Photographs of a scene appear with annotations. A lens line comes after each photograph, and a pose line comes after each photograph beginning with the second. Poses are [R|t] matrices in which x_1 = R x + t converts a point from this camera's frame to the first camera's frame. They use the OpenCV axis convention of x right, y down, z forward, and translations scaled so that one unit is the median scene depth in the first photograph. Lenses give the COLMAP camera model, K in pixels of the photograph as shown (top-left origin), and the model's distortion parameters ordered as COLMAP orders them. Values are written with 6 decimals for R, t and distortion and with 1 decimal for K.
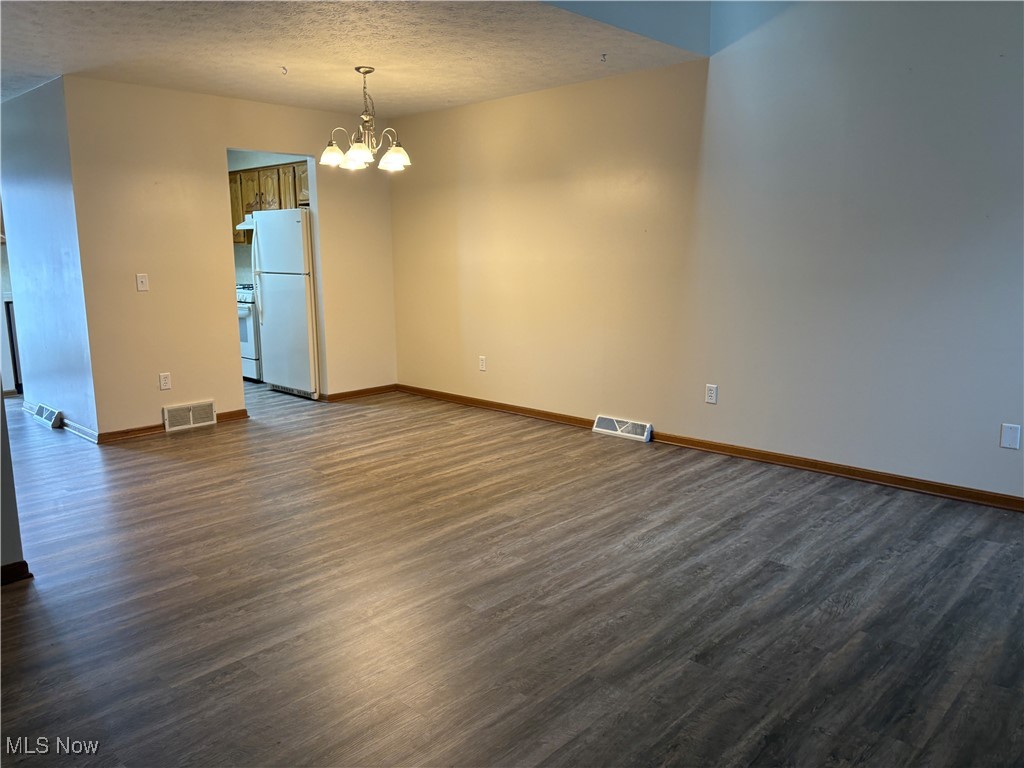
lens RADIAL K [[778.2, 0, 518.7], [0, 778.2, 385.2], [0, 0, 1]] dist [0.029815, -0.005282]
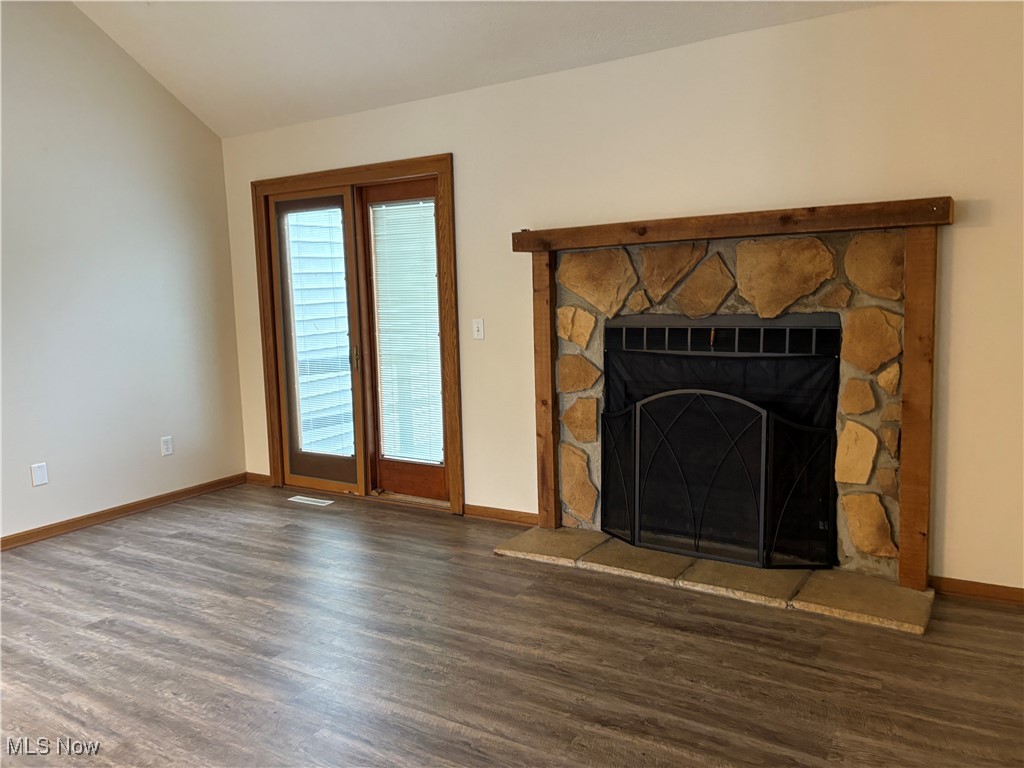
lens RADIAL K [[778.2, 0, 518.7], [0, 778.2, 385.2], [0, 0, 1]] dist [0.029815, -0.005282]
pose [[-0.196846, -0.107550, 0.974518, -0.655842], [0.209540, 0.966384, 0.148978, -0.090876], [-0.957781, 0.233526, -0.167693, 0.536991]]
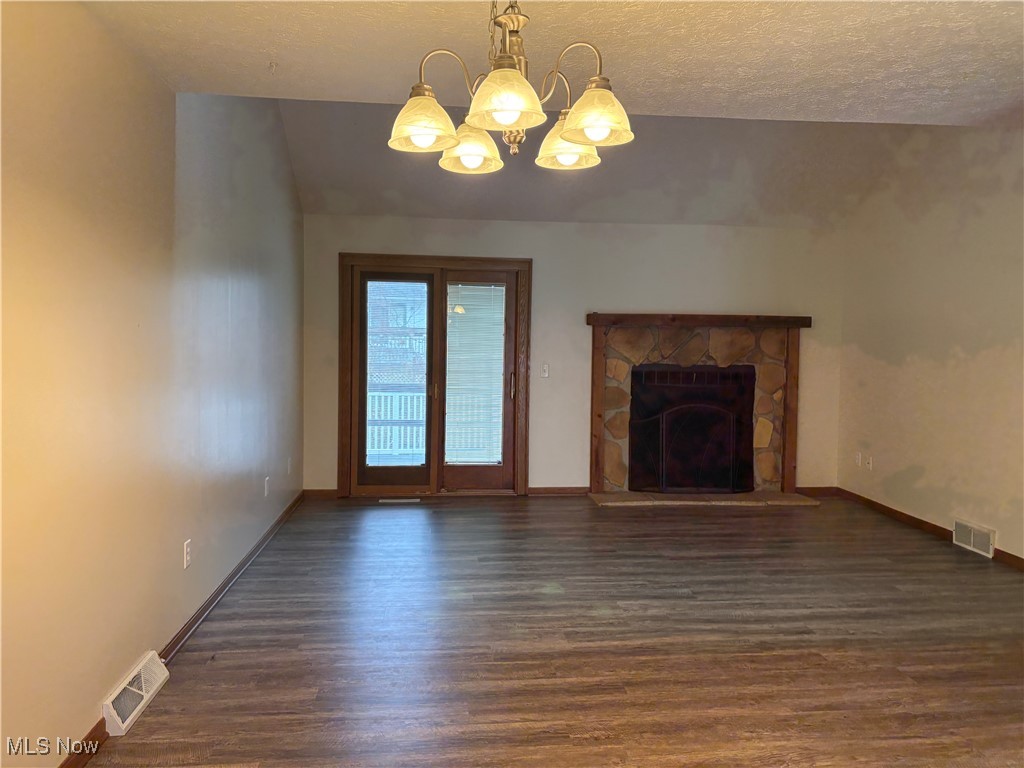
lens RADIAL K [[775.5, 0, 509.6], [0, 775.5, 376.6], [0, 0, 1]] dist [0.025944, -0.005931]
pose [[-0.753645, -0.037605, 0.656205, -0.620736], [0.109484, 0.977232, 0.181743, -0.347420], [-0.648099, 0.208813, -0.732369, 1.817731]]
